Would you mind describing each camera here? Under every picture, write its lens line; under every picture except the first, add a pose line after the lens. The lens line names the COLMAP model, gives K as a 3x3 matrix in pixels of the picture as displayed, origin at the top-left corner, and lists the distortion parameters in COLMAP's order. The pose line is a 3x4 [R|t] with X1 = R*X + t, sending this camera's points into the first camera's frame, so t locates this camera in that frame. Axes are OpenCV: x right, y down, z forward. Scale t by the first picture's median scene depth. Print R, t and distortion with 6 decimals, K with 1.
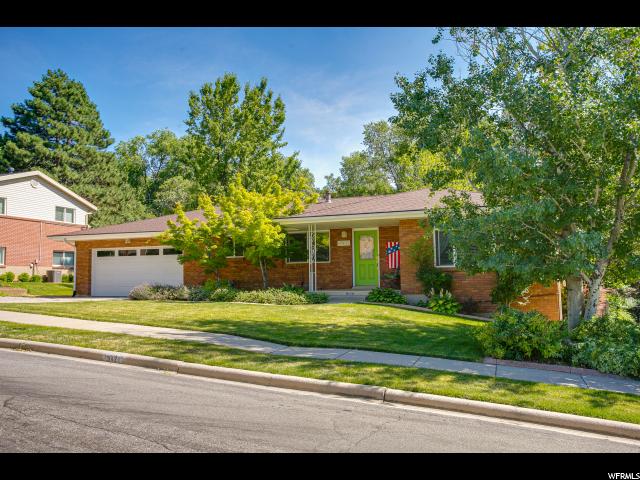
lens RADIAL K [[524.6, 0, 320.0], [0, 524.6, 240.0], [0, 0, 1]] dist [0.004104, 0.006173]
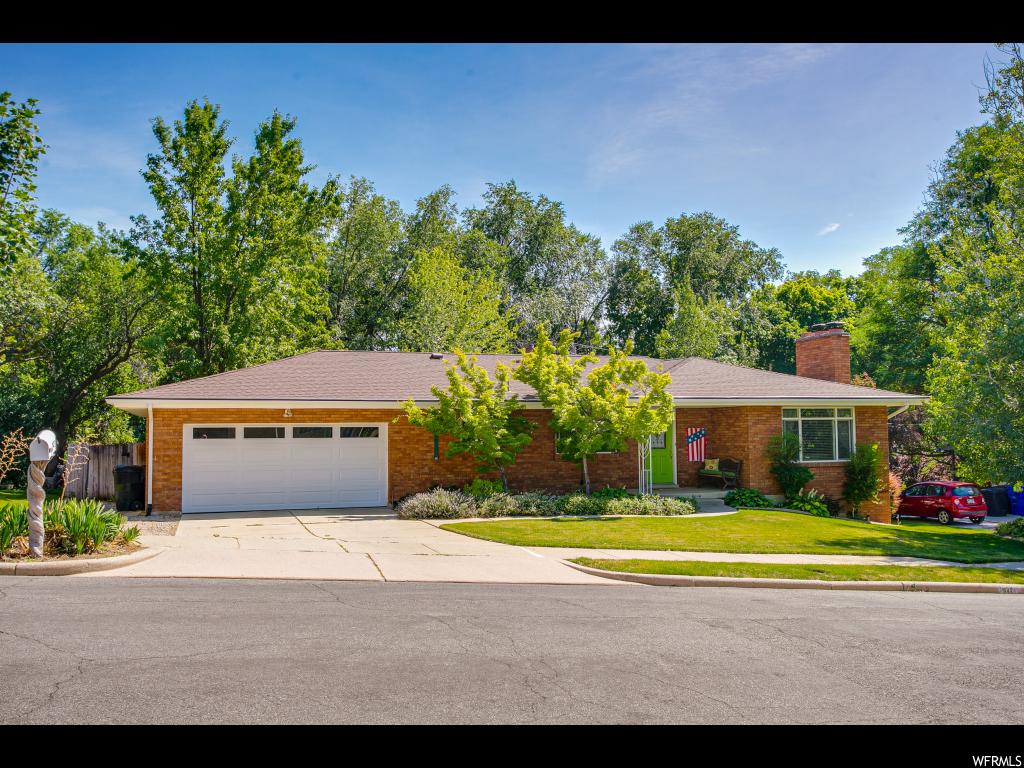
lens RADIAL K [[882.5, 0, 512.0], [0, 882.5, 384.0], [0, 0, 1]] dist [0.015273, 0.005235]
pose [[0.784362, 0.041706, 0.618900, -0.754385], [-0.047515, 0.998845, -0.007091, -0.033452], [-0.618481, -0.023845, 0.785438, 0.102644]]
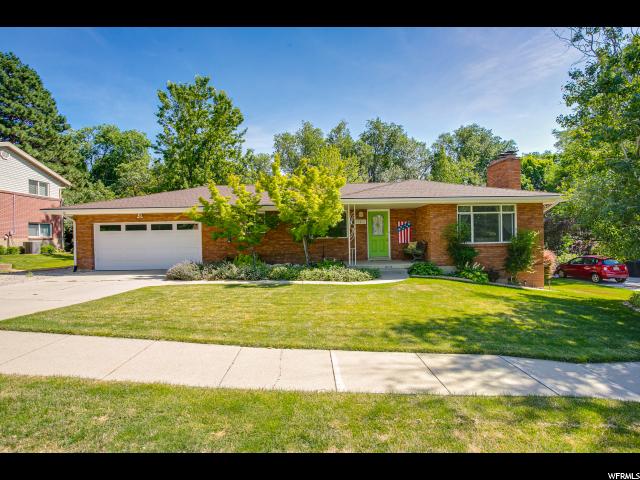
lens RADIAL K [[321.4, 0, 320.0], [0, 321.4, 240.0], [0, 0, 1]] dist [-0.065055, 0.025597]
pose [[0.934951, -0.007407, 0.354698, -0.254150], [-0.020997, 0.996874, 0.076163, -0.005228], [-0.354154, -0.078656, 0.931874, 0.307936]]
